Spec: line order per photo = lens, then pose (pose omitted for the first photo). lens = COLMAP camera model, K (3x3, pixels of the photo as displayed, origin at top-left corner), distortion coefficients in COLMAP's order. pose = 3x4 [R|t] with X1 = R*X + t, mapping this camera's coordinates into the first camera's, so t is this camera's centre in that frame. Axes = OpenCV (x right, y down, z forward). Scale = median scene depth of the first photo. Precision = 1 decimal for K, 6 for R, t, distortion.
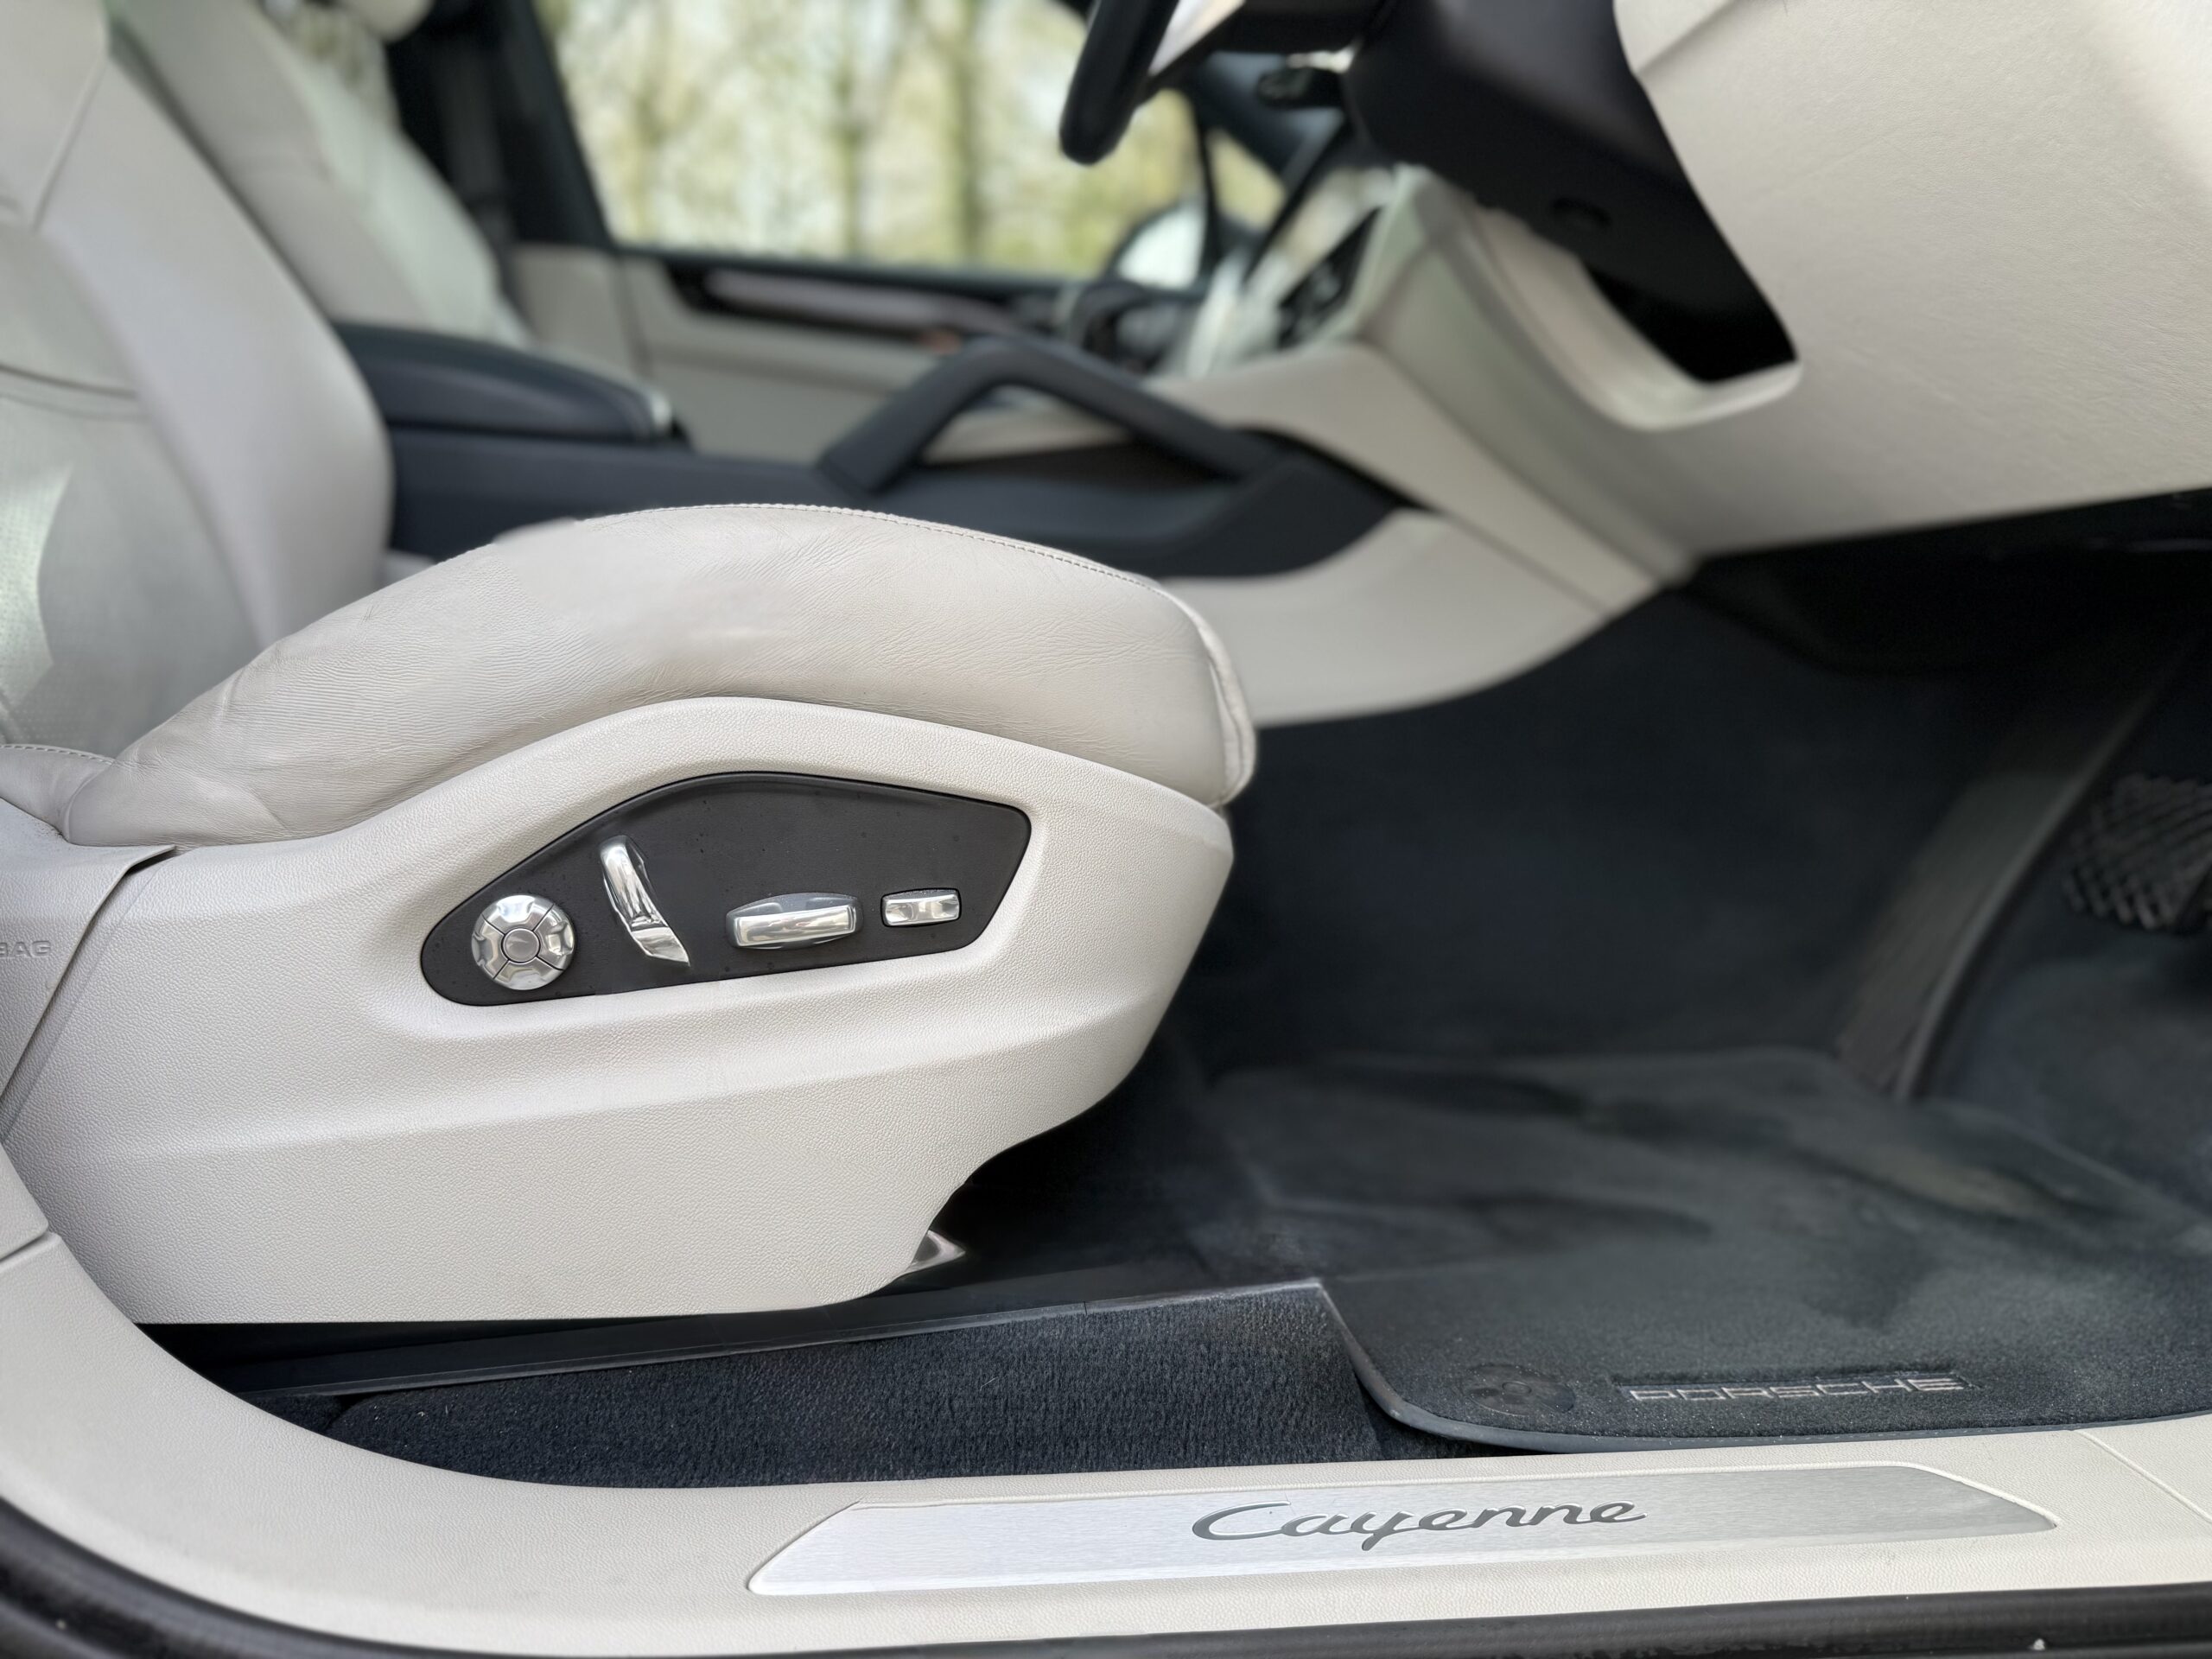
lens RADIAL K [[1568.3, 0, 1103.1], [0, 1568.3, 869.7], [0, 0, 1]] dist [0.020915, -0.032813]
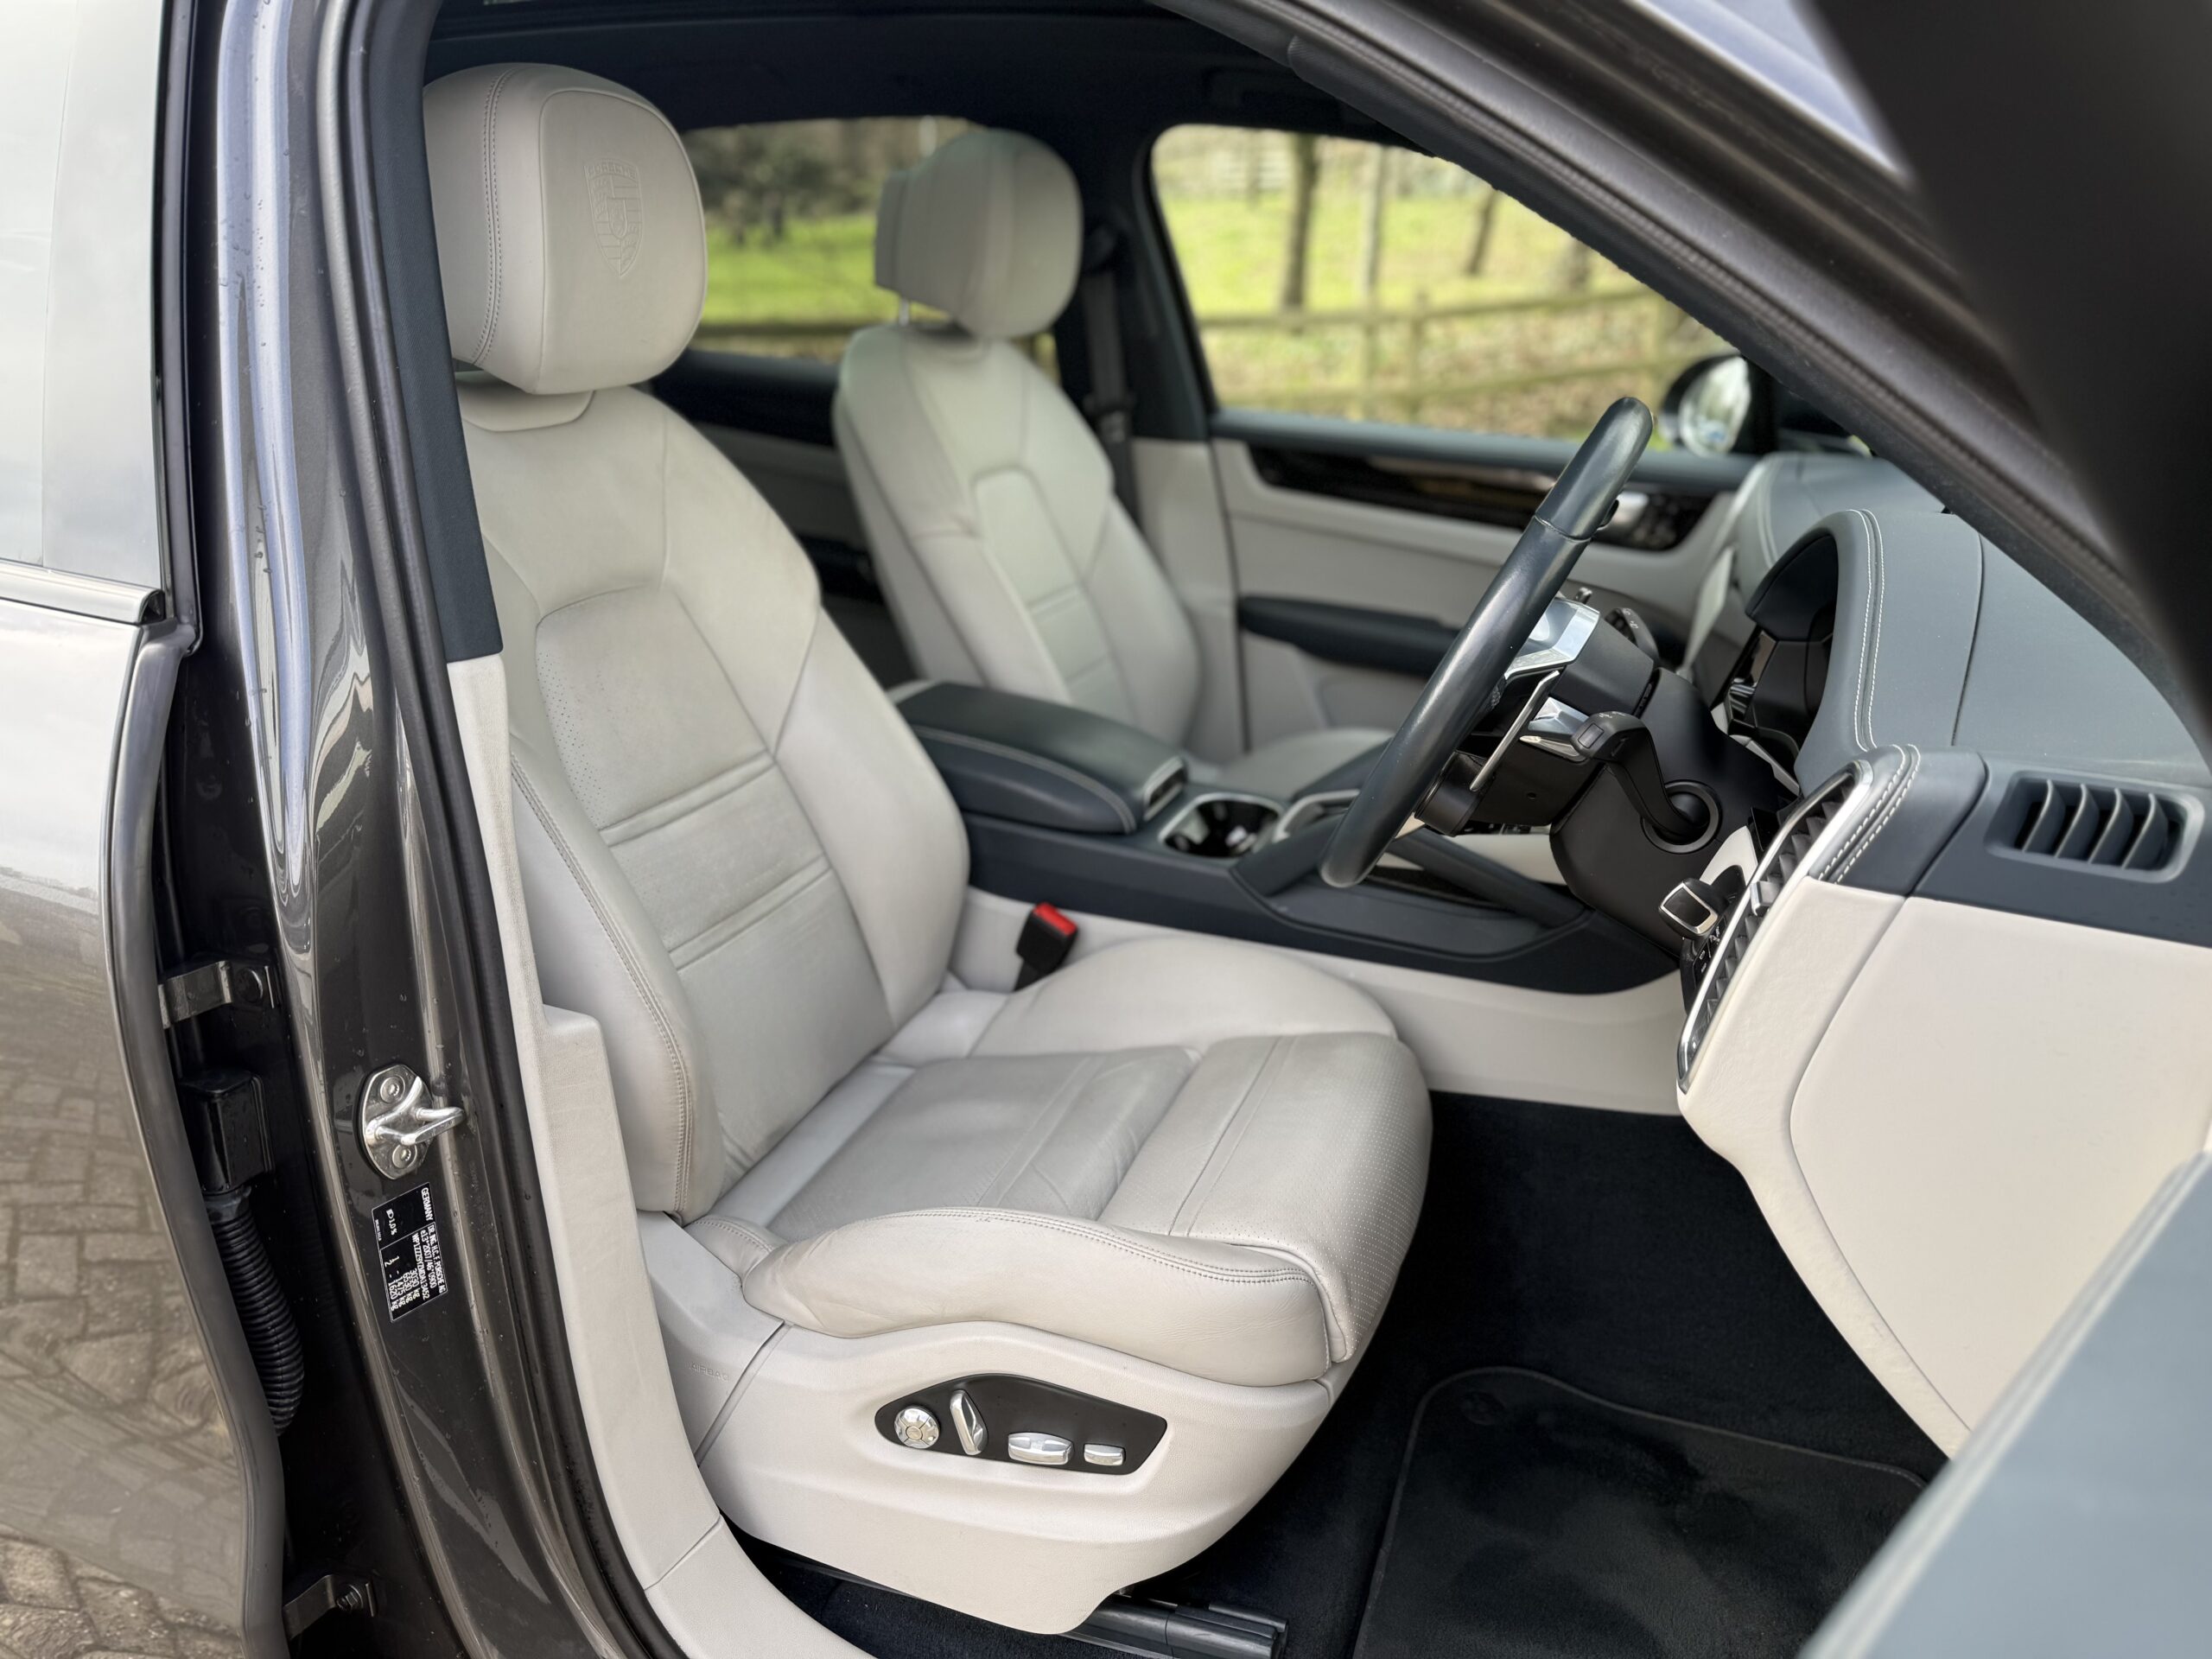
lens RADIAL K [[1568.3, 0, 1110.0], [0, 1568.3, 833.2], [0, 0, 1]] dist [0.020915, -0.032813]
pose [[0.902191, 0.168109, -0.397229, 0.518319], [-0.093560, 0.975269, 0.200243, -1.089100], [0.421068, -0.143493, 0.895607, -0.590489]]
